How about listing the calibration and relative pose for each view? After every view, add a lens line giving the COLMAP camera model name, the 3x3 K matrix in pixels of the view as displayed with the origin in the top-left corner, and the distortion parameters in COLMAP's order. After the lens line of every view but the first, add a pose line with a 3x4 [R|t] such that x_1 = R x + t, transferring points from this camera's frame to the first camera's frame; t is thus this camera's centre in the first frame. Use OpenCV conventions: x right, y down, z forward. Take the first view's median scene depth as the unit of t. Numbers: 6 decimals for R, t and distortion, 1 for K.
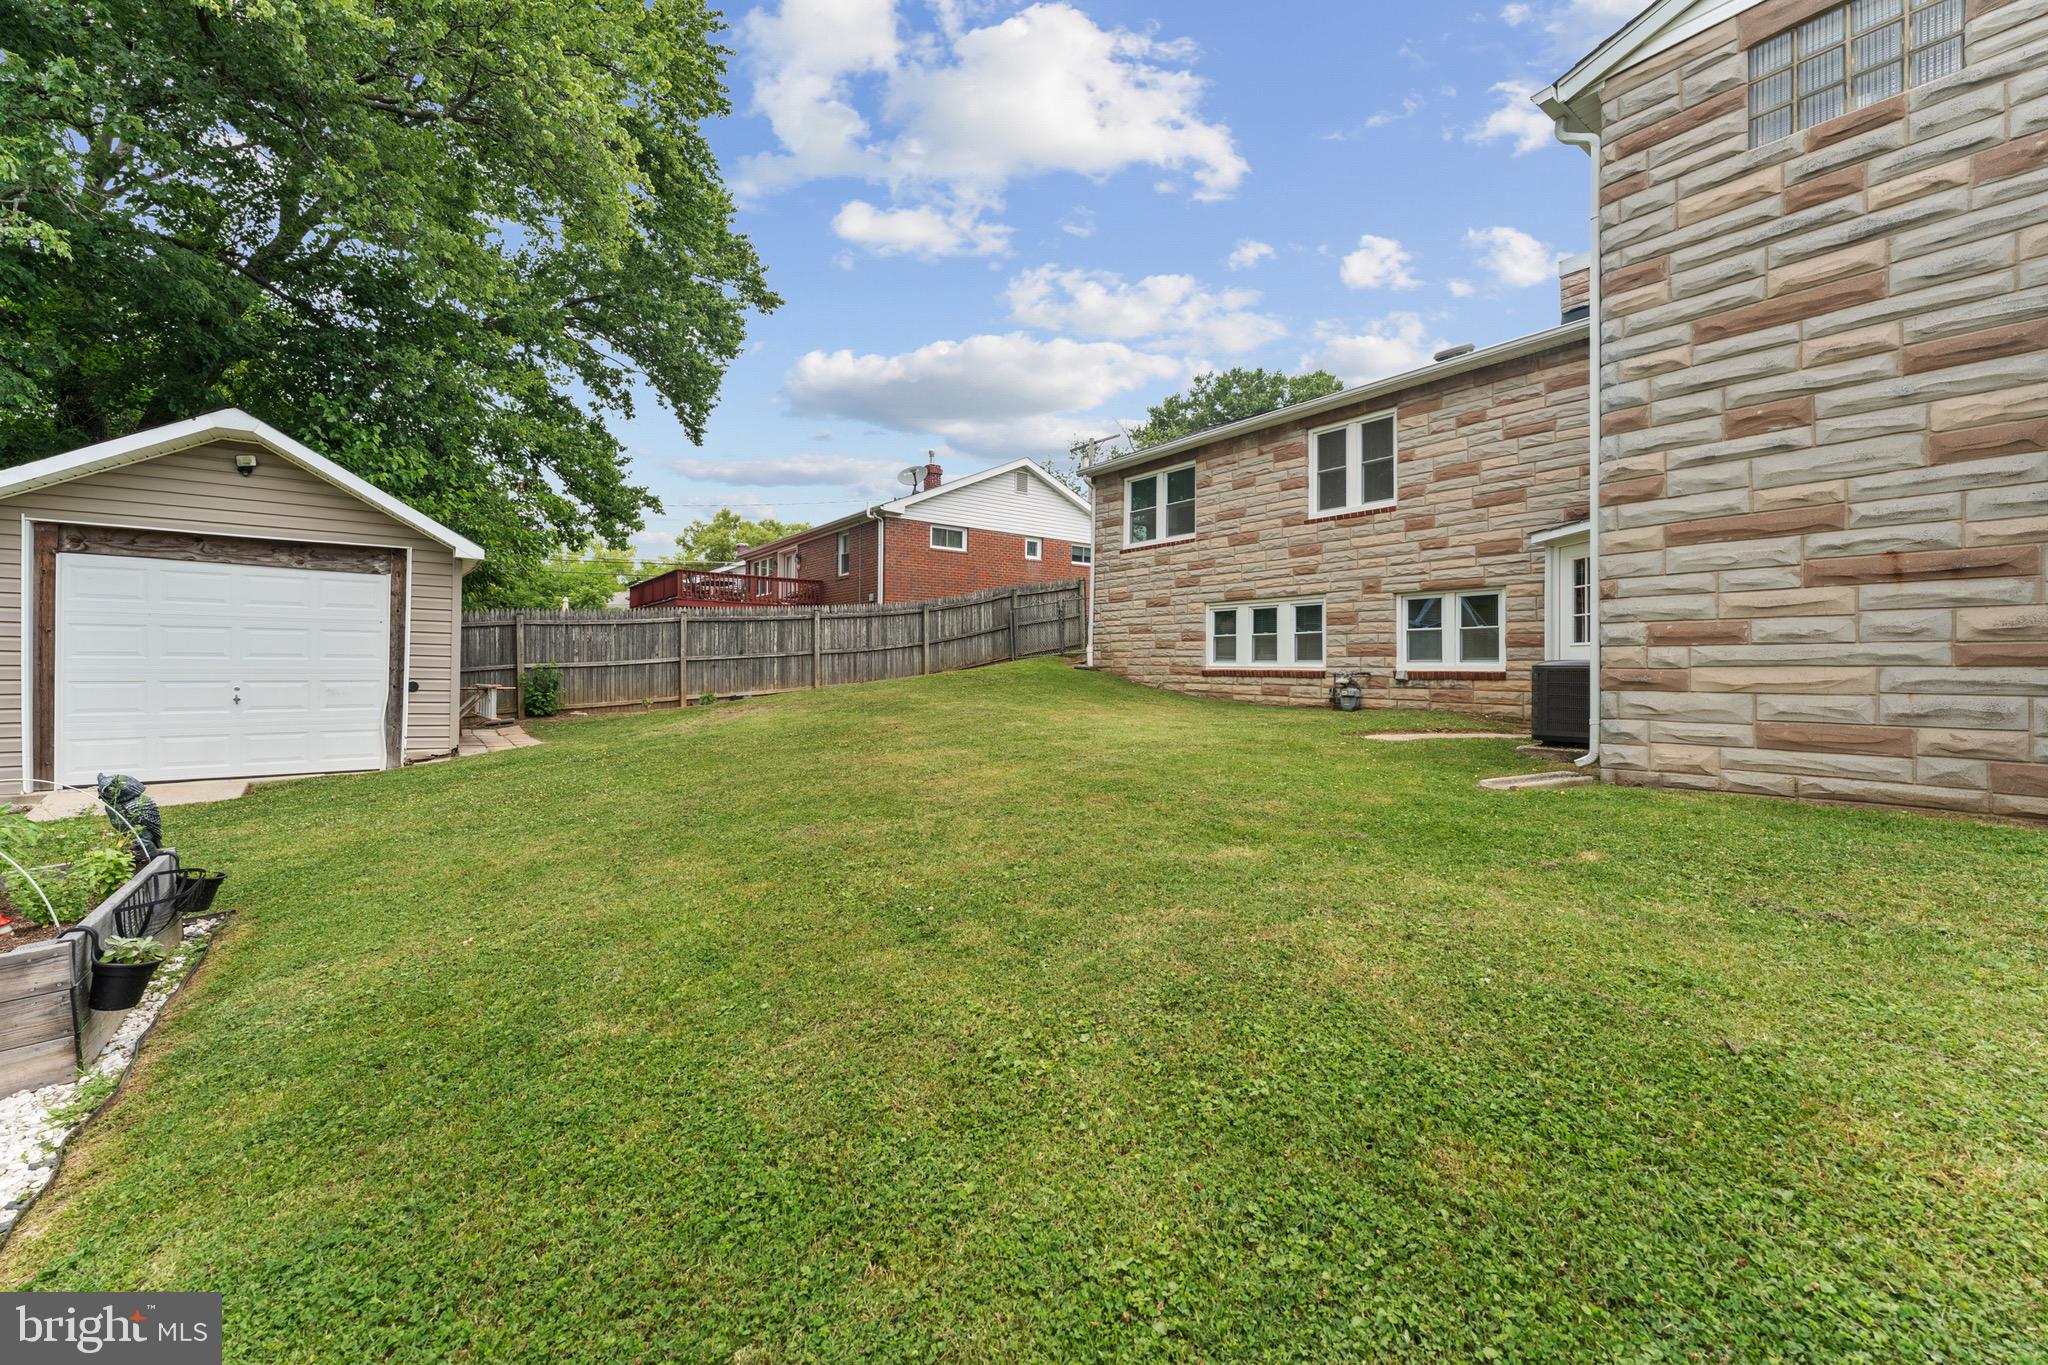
lens RADIAL K [[821.0, 0, 1024.5], [0, 821.0, 665.3], [0, 0, 1]] dist [0.000268, -0.000285]
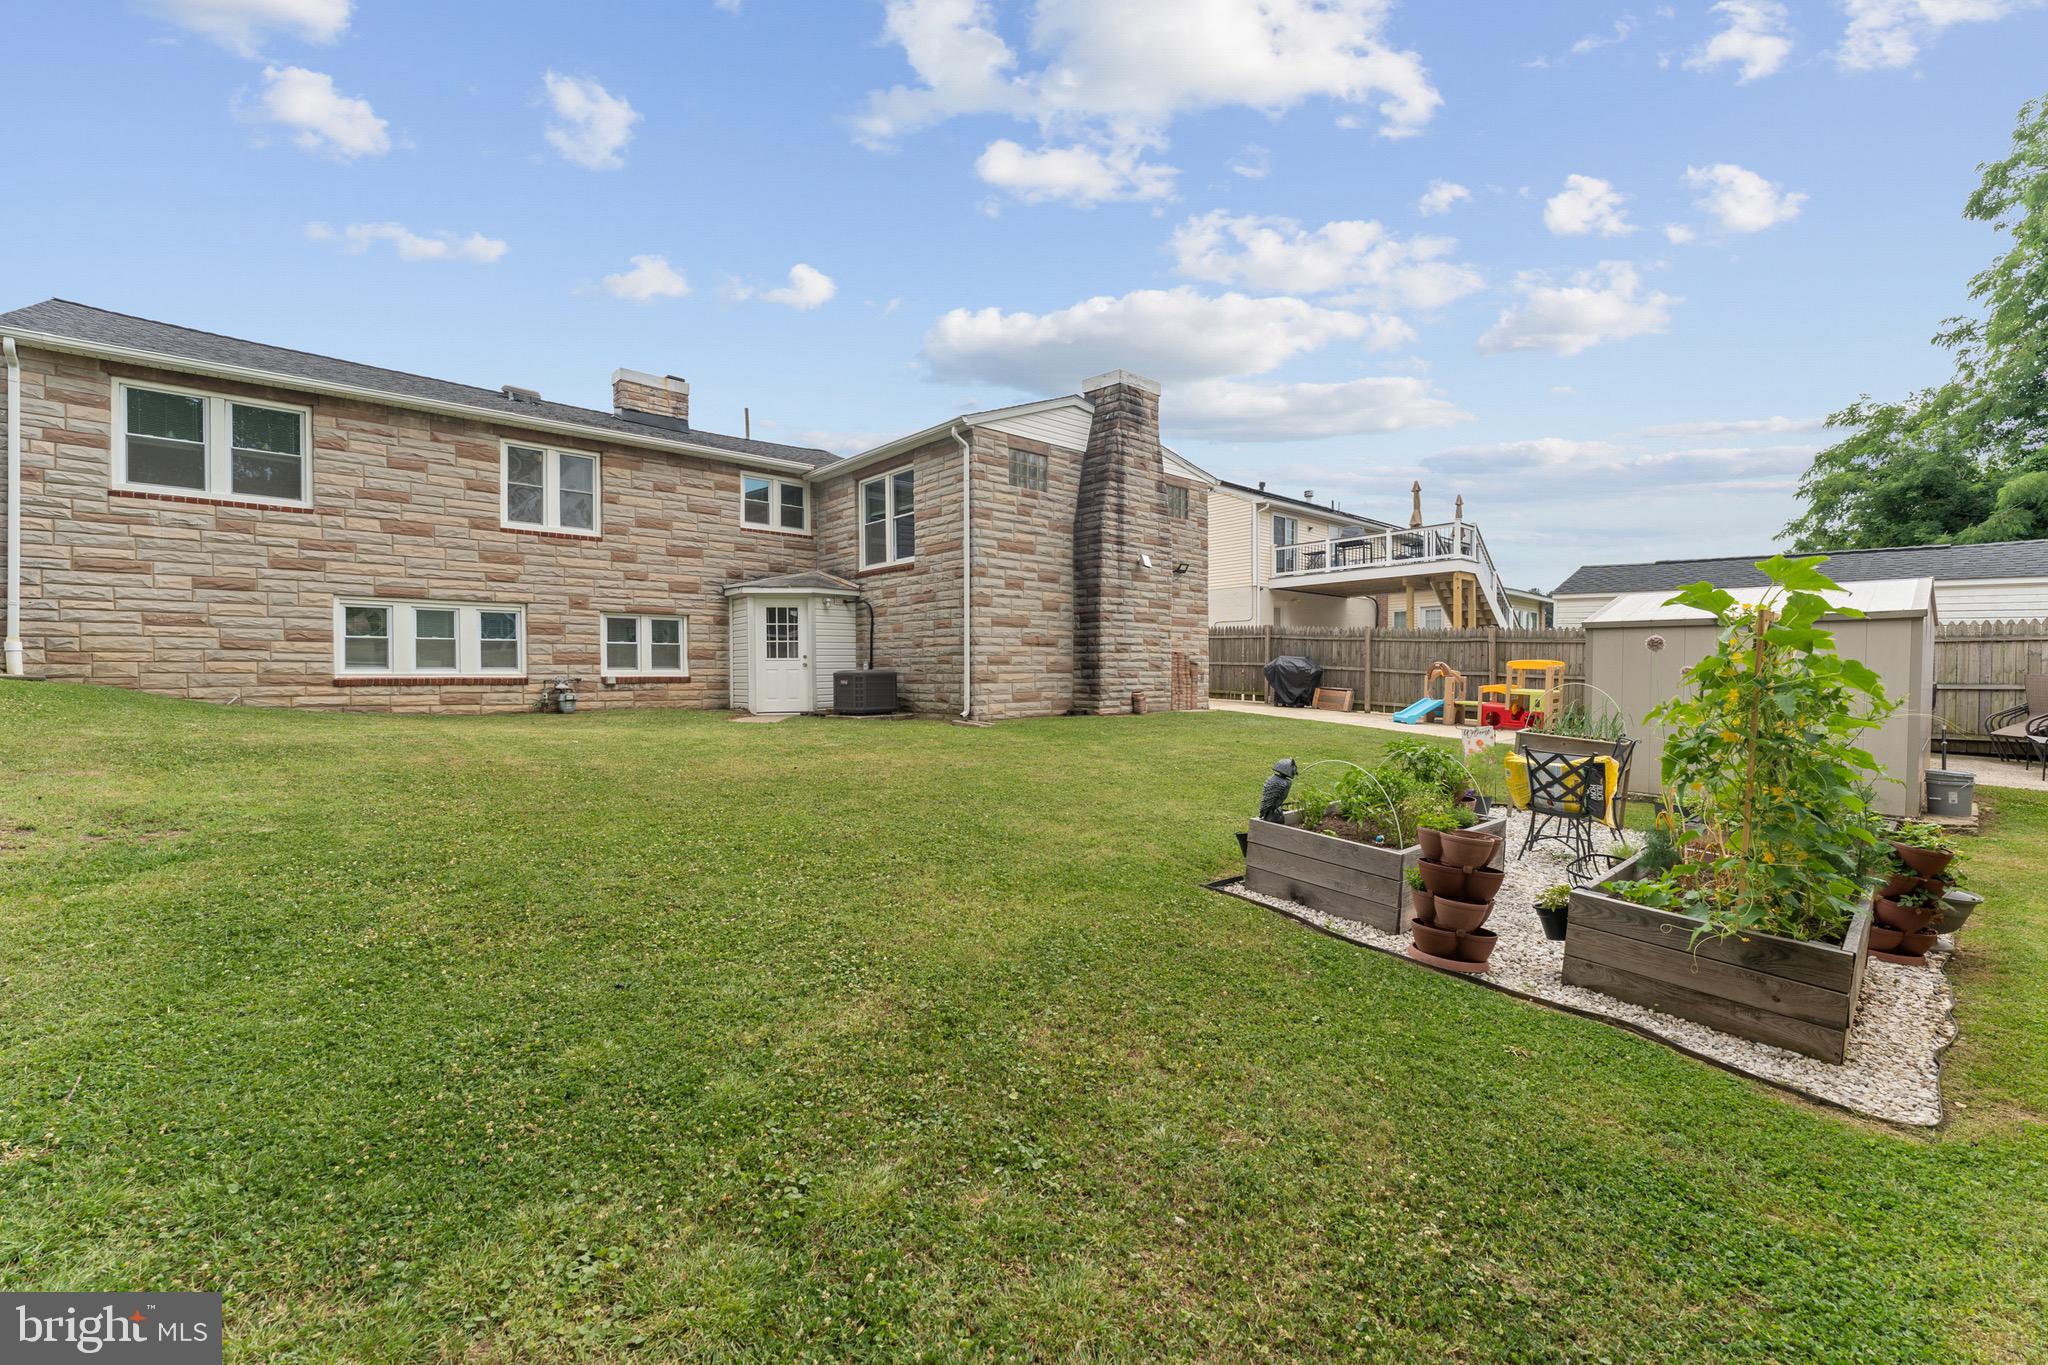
lens RADIAL K [[821.0, 0, 1024.9], [0, 821.0, 673.8], [0, 0, 1]] dist [0.000268, -0.000285]
pose [[-0.082314, -0.005538, 0.996591, -0.754241], [-0.000562, 0.999985, 0.005511, -0.004566], [-0.996606, -0.000107, -0.082316, 0.474793]]
